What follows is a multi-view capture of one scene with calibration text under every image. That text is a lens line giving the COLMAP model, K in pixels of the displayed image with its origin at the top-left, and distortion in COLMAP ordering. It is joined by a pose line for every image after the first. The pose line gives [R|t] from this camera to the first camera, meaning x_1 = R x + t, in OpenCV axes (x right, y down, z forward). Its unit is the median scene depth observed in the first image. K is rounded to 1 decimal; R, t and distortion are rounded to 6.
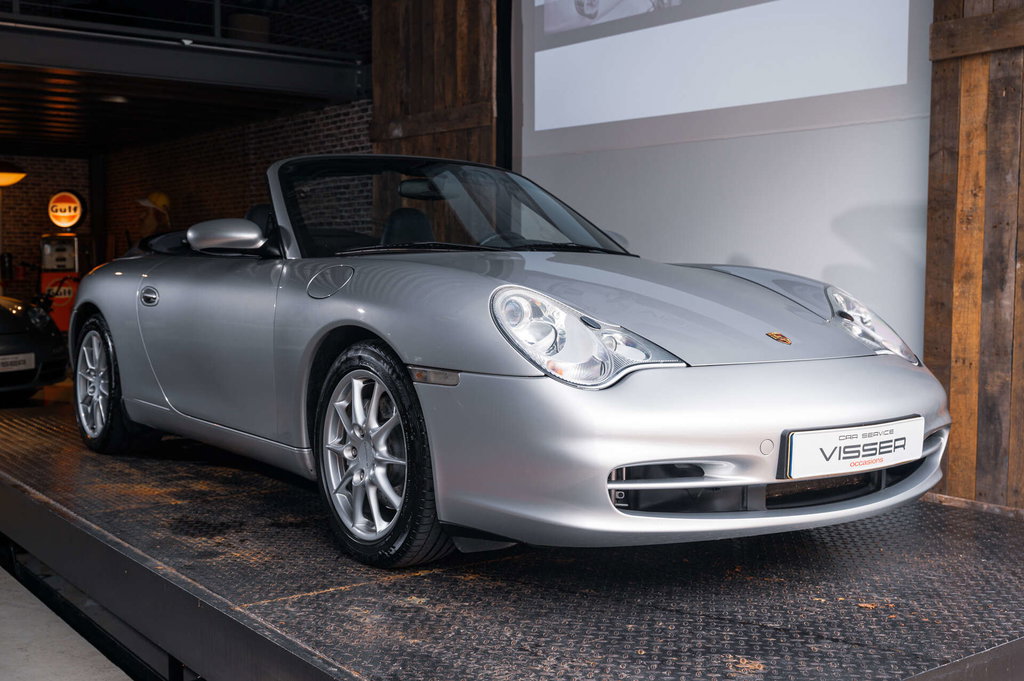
lens RADIAL K [[1105.8, 0, 509.2], [0, 1105.8, 340.2], [0, 0, 1]] dist [-0.004630, 0.000000]
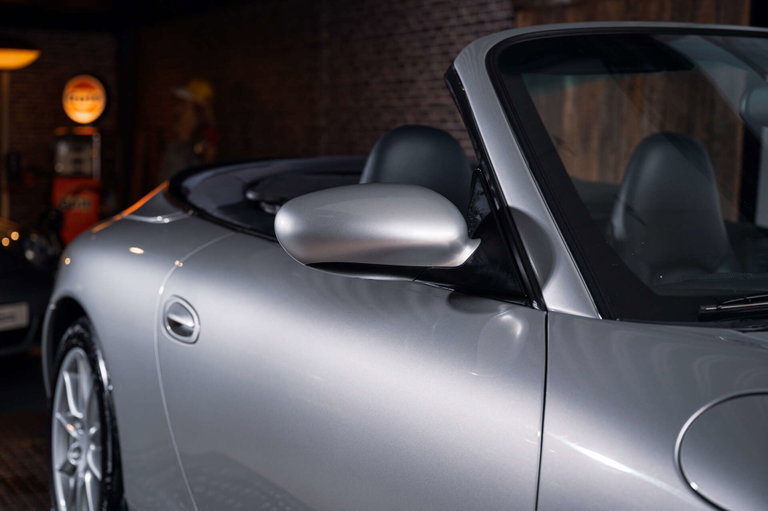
lens RADIAL K [[1240.9, 0, 383.9], [0, 1240.9, 255.1], [0, 0, 1]] dist [0.040035, 0.000000]
pose [[0.987505, 0.032645, -0.154168, -0.140439], [-0.031066, 0.999437, 0.012638, -0.069360], [0.154494, -0.007691, 0.987964, 0.432619]]
